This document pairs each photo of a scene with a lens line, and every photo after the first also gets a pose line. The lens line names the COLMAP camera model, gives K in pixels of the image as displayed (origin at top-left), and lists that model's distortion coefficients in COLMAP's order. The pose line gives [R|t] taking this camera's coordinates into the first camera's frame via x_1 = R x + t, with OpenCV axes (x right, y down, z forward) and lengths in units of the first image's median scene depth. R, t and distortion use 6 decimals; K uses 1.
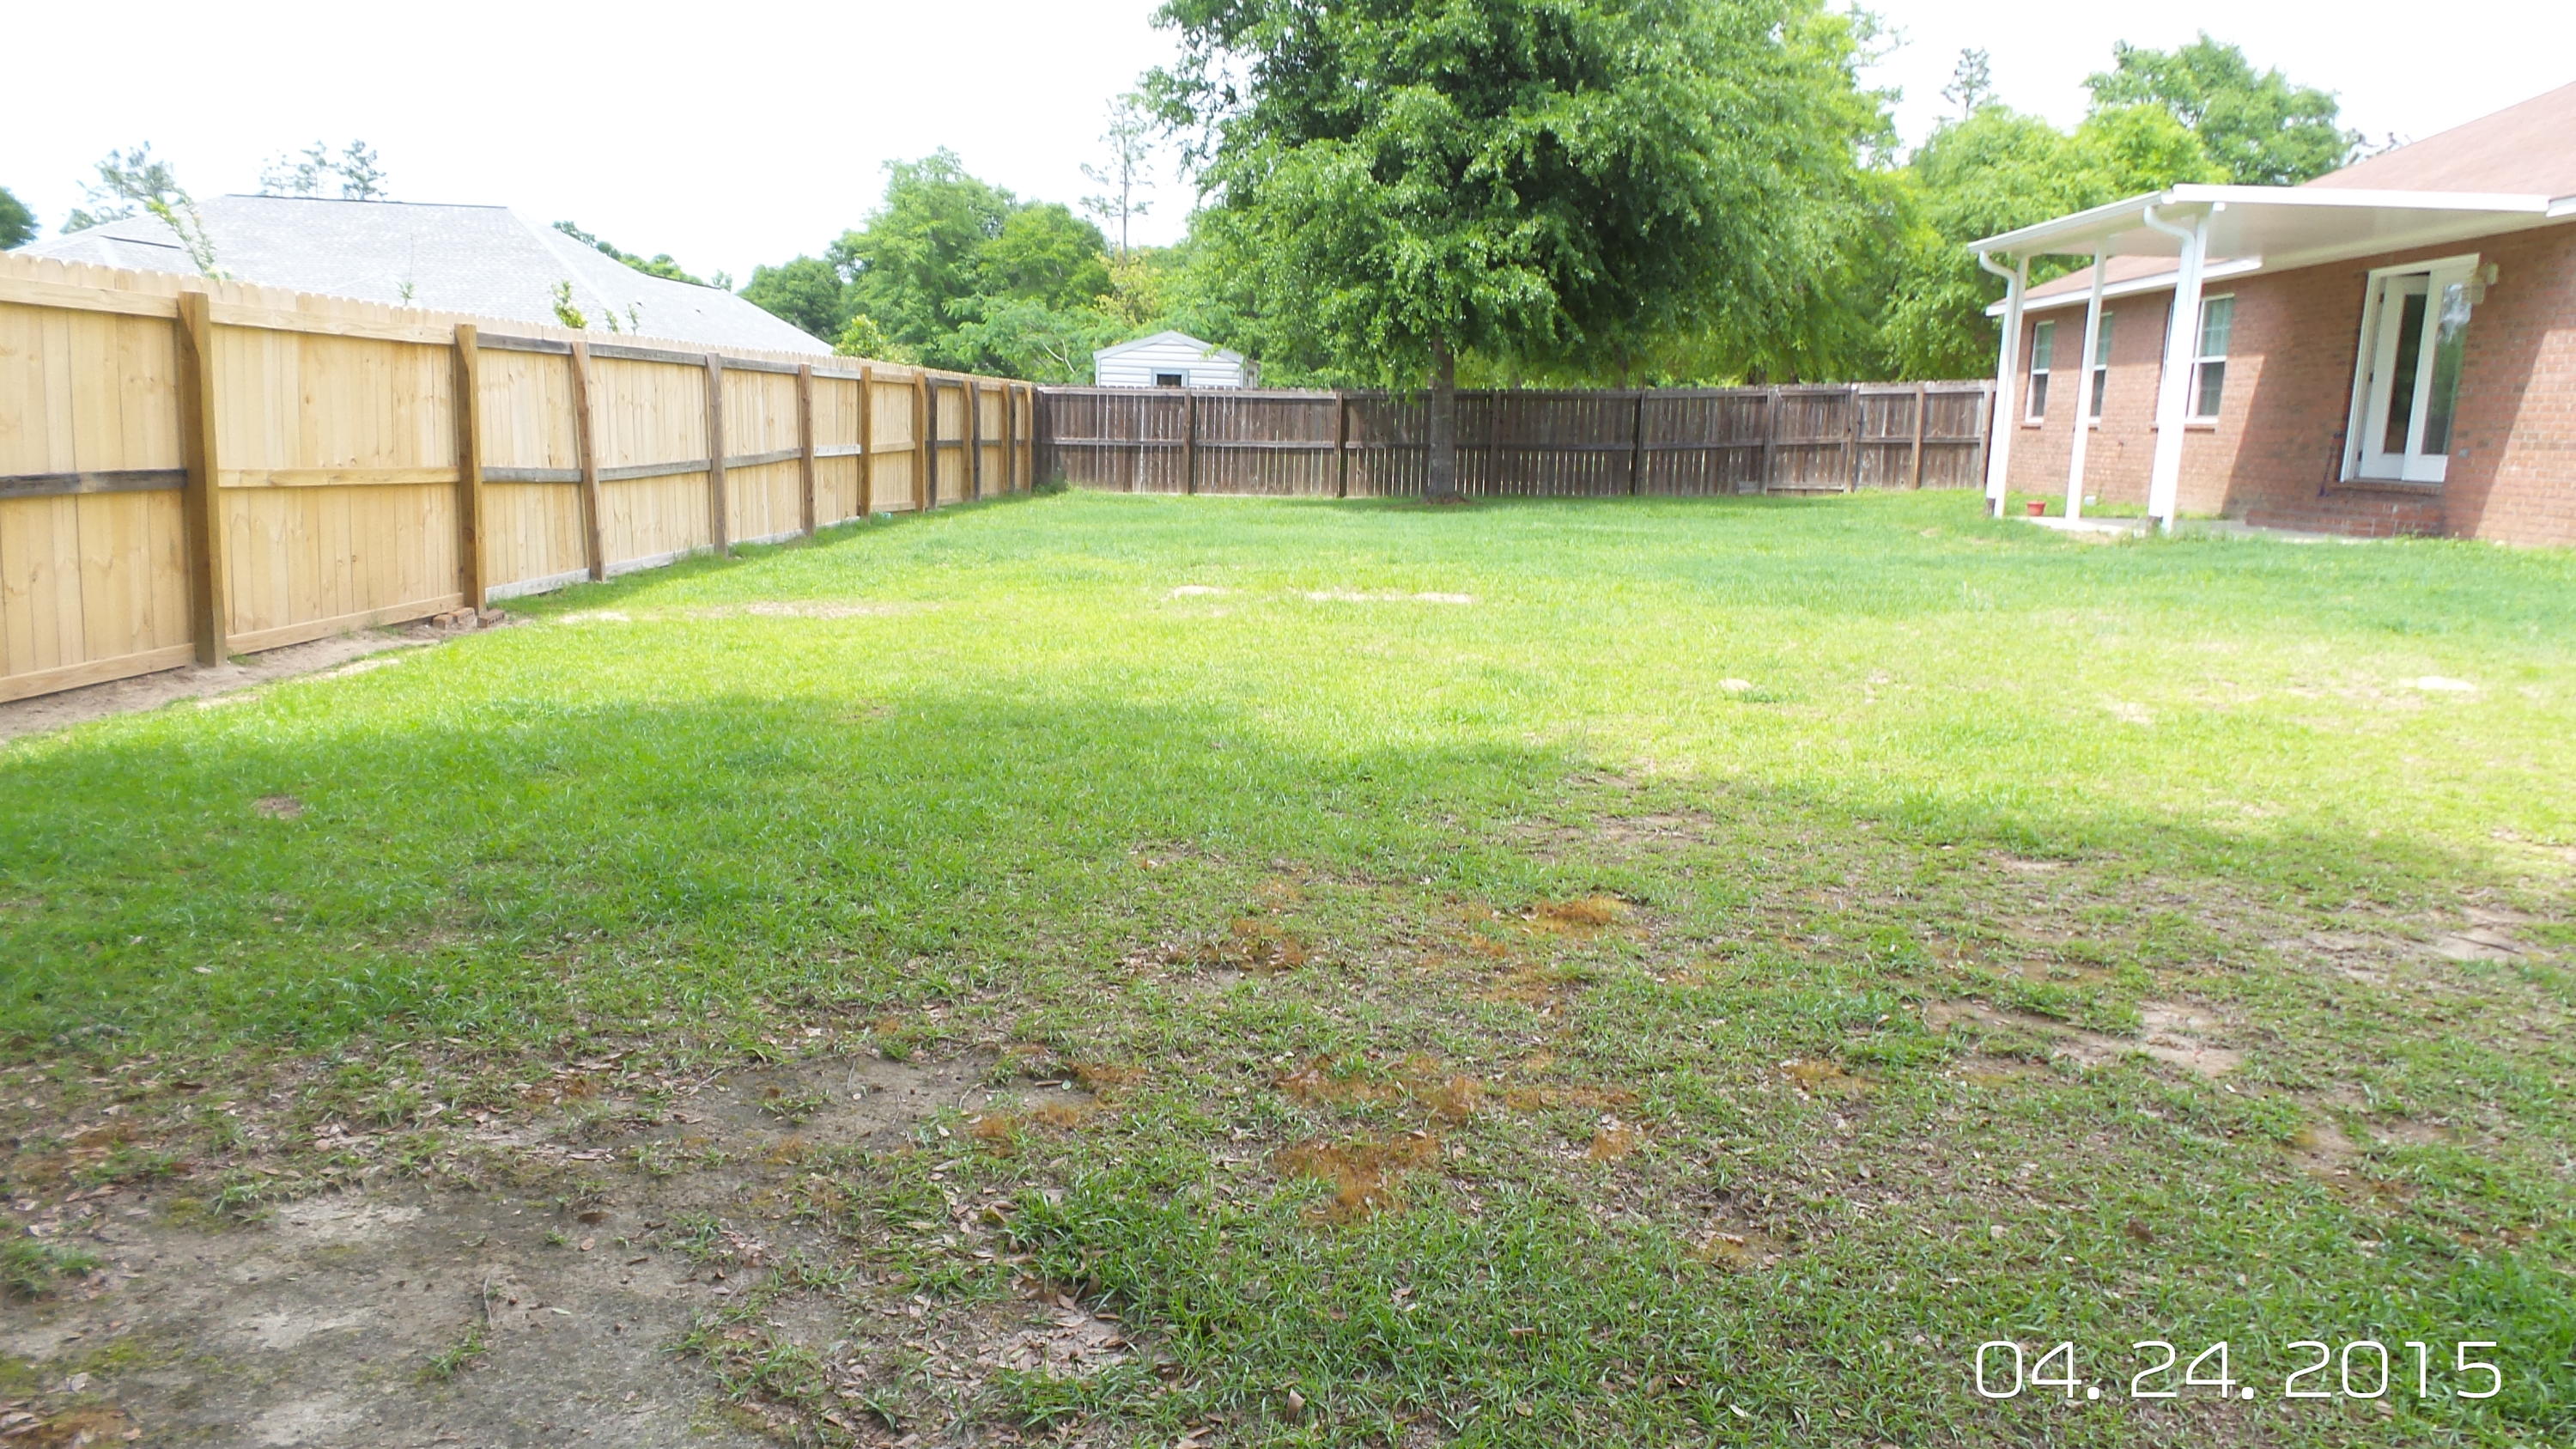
lens RADIAL K [[1780.6, 0, 1288.0], [0, 1780.6, 724.5], [0, 0, 1]] dist [0.022524, 0.000635]
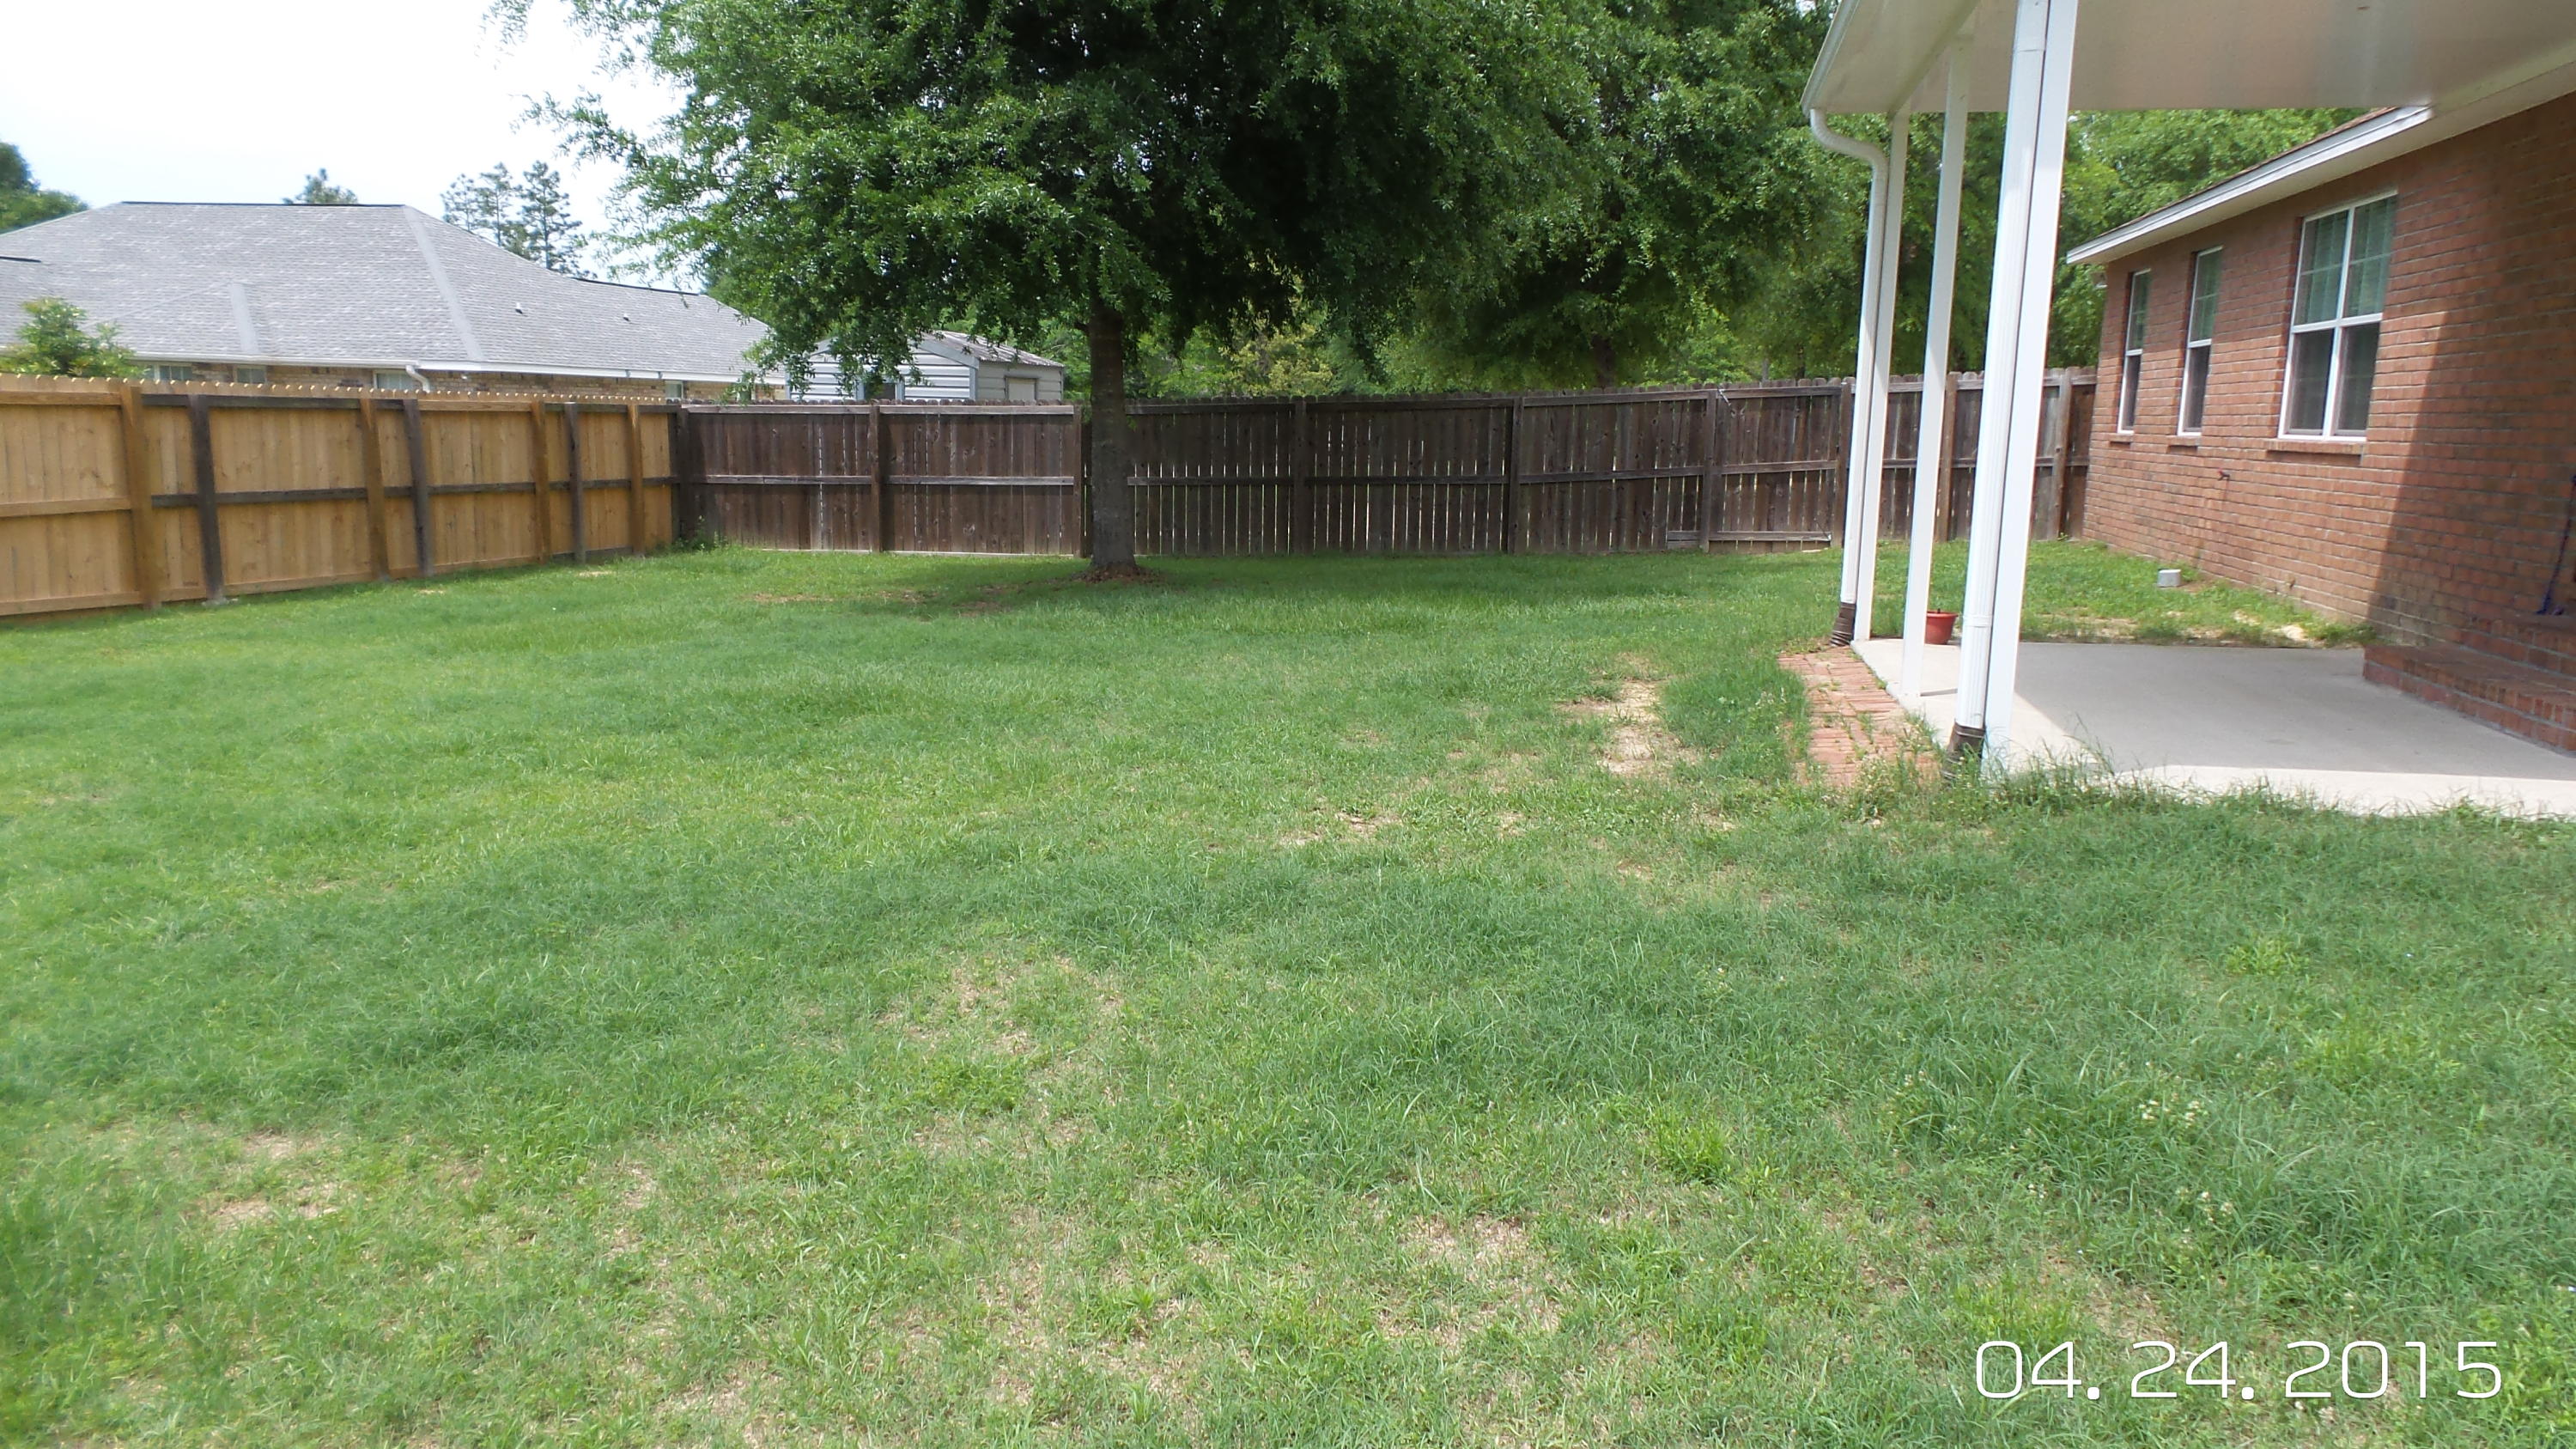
lens RADIAL K [[1804.1, 0, 1288.0], [0, 1804.1, 724.5], [0, 0, 1]] dist [0.010559, -0.002051]
pose [[0.987216, 0.010869, -0.159016, 0.219128], [-0.011711, 0.999922, -0.004360, -0.060549], [0.158957, 0.006166, 0.987266, 0.324475]]
